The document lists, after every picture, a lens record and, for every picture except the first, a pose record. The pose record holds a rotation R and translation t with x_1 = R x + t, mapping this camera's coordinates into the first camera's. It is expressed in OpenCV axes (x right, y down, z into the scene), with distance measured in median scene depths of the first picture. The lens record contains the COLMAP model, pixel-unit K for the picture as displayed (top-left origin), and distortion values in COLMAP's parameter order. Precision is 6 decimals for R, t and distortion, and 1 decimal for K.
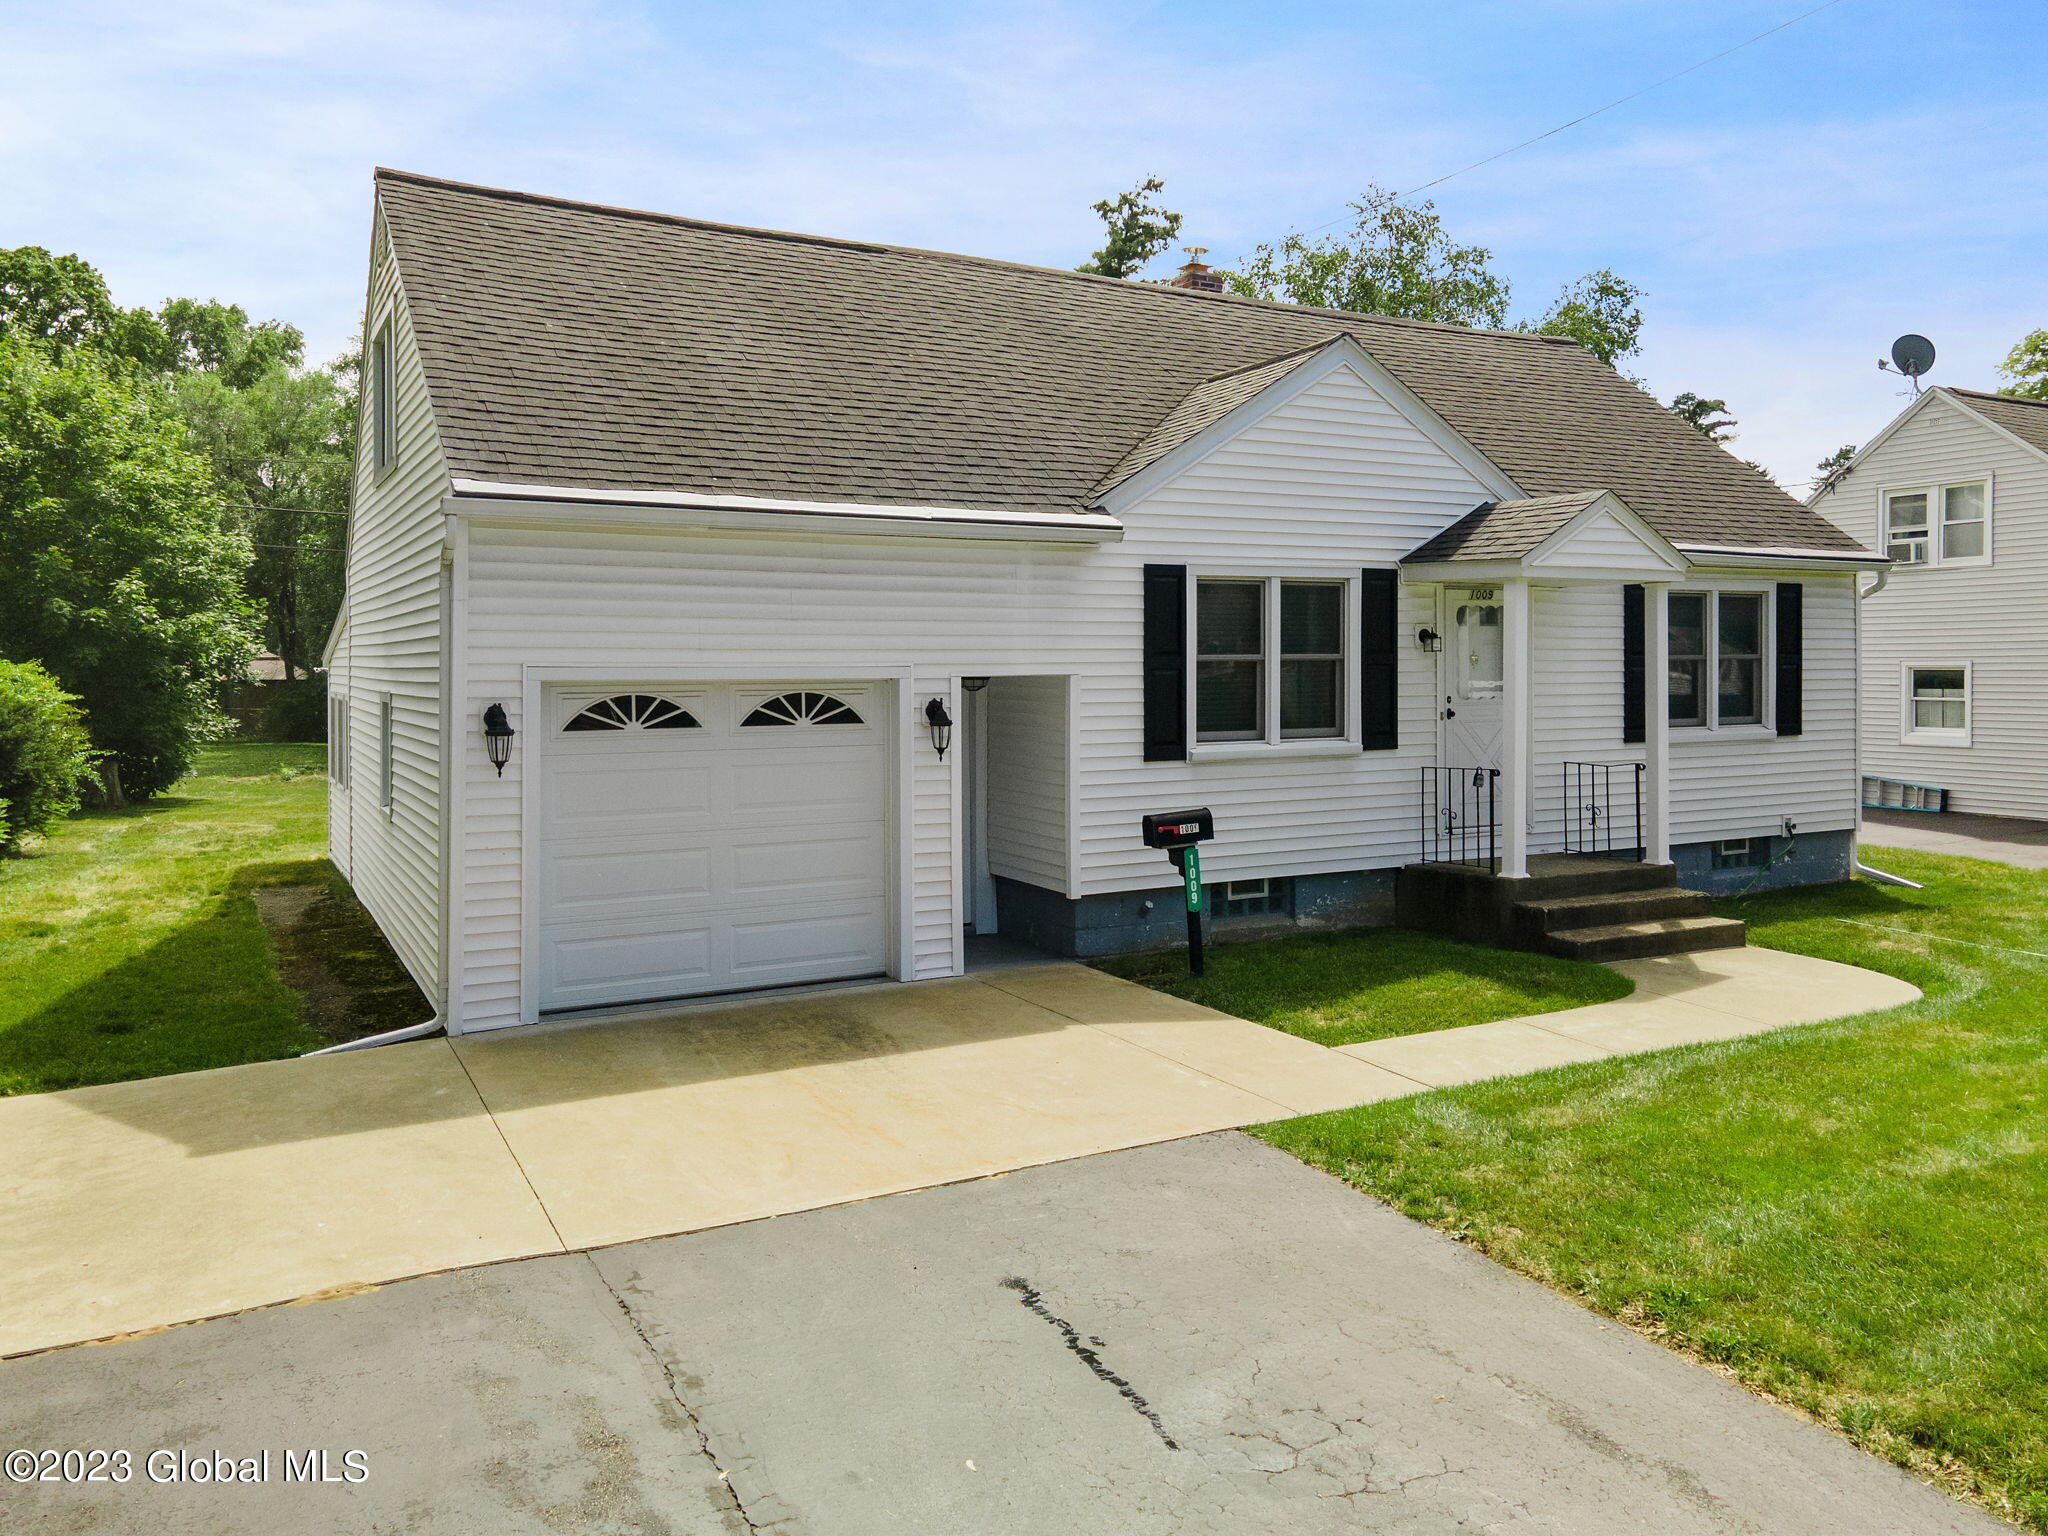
lens RADIAL K [[1522.3, 0, 1037.5], [0, 1522.3, 674.3], [0, 0, 1]] dist [0.056031, 0.000700]
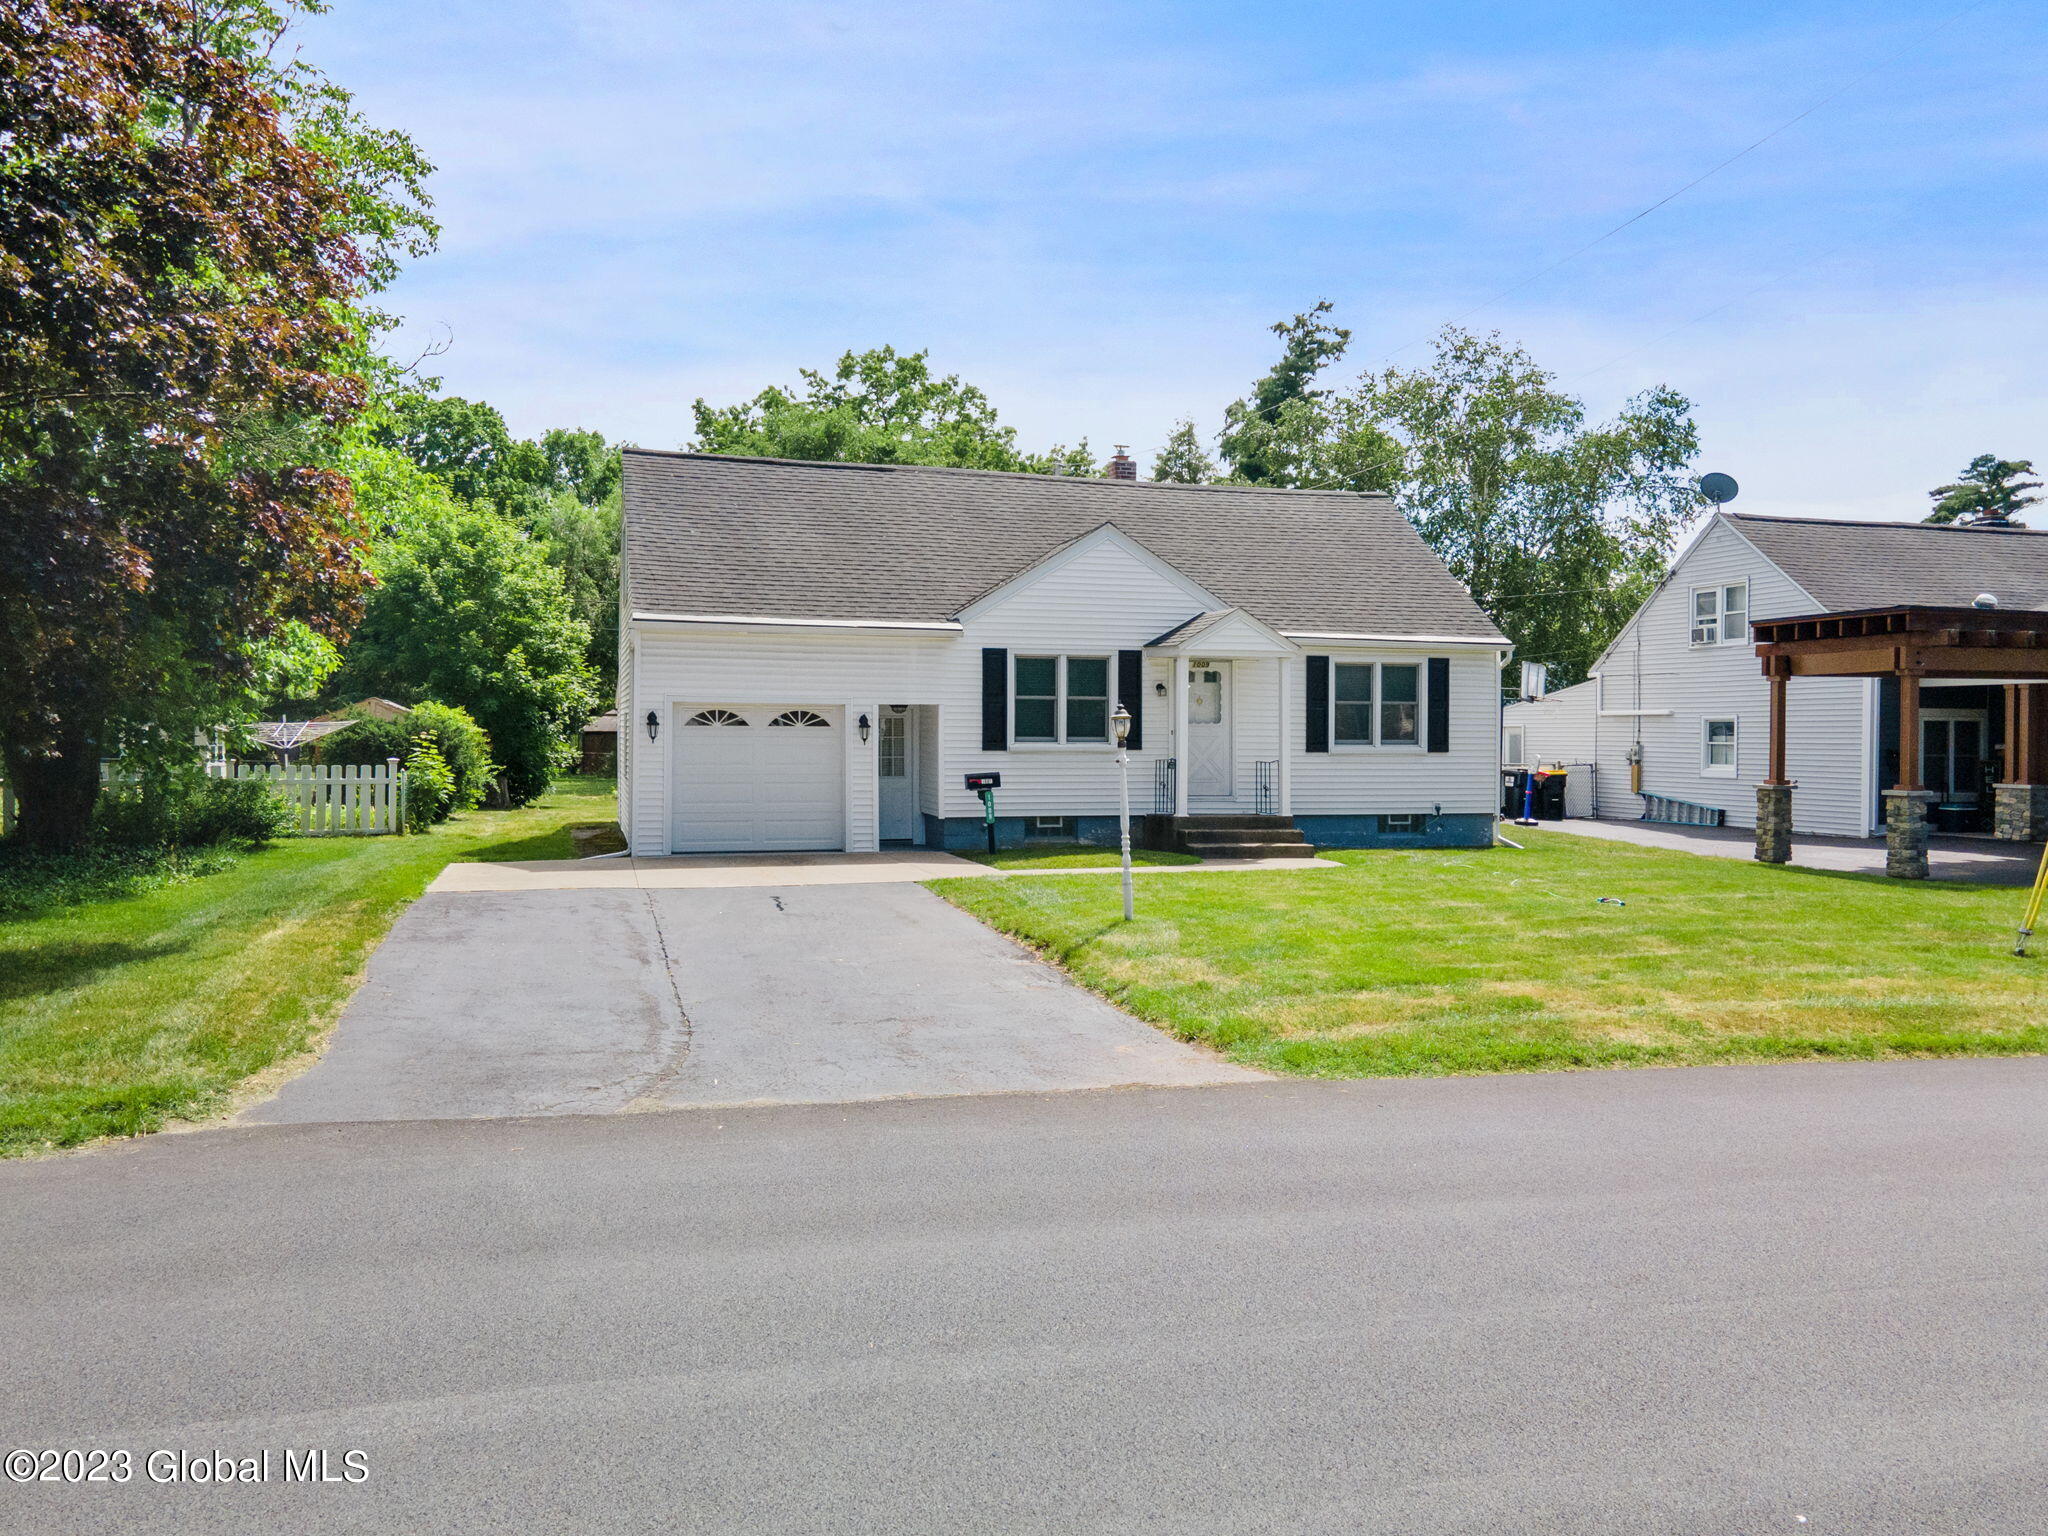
lens RADIAL K [[1495.8, 0, 1020.7], [0, 1495.8, 743.7], [0, 0, 1]] dist [0.040753, 0.005857]
pose [[0.978658, 0.013213, -0.205072, 0.467697], [-0.012970, 0.999913, 0.002531, 0.039907], [0.205087, 0.000183, 0.978744, -0.780647]]
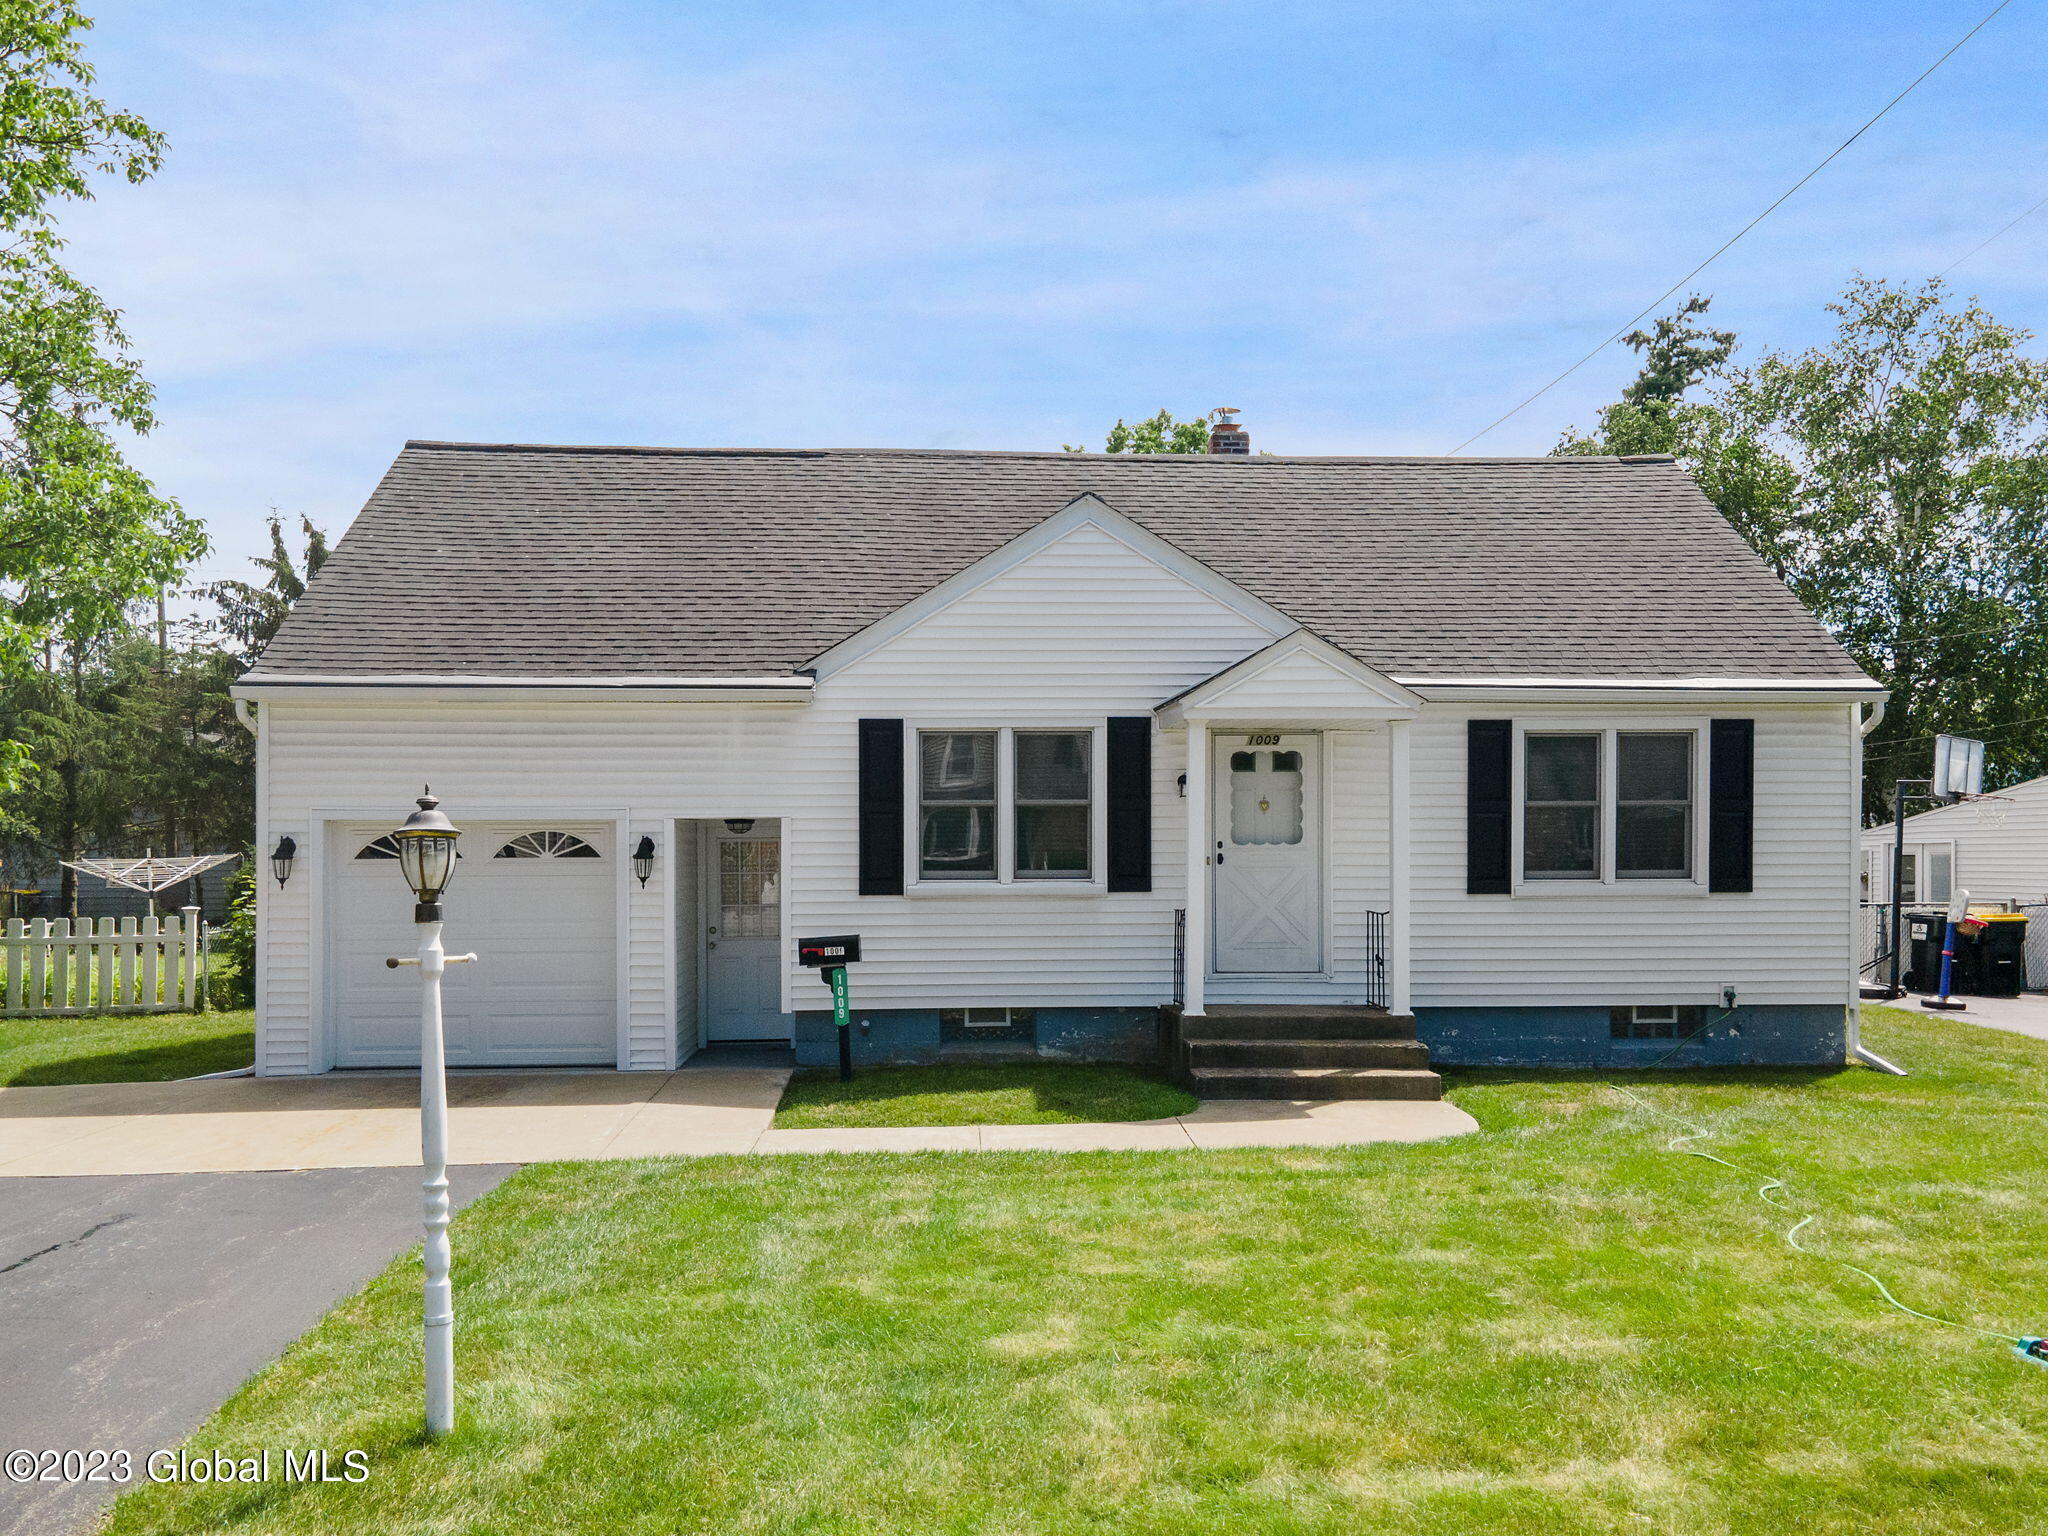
lens RADIAL K [[1562.1, 0, 1026.9], [0, 1562.1, 887.8], [0, 0, 1]] dist [0.010065, 0.058042]
pose [[0.904586, 0.009819, -0.426178, 0.618938], [-0.003469, 0.999871, 0.015674, 0.030538], [0.426277, -0.012700, 0.904504, 0.012536]]
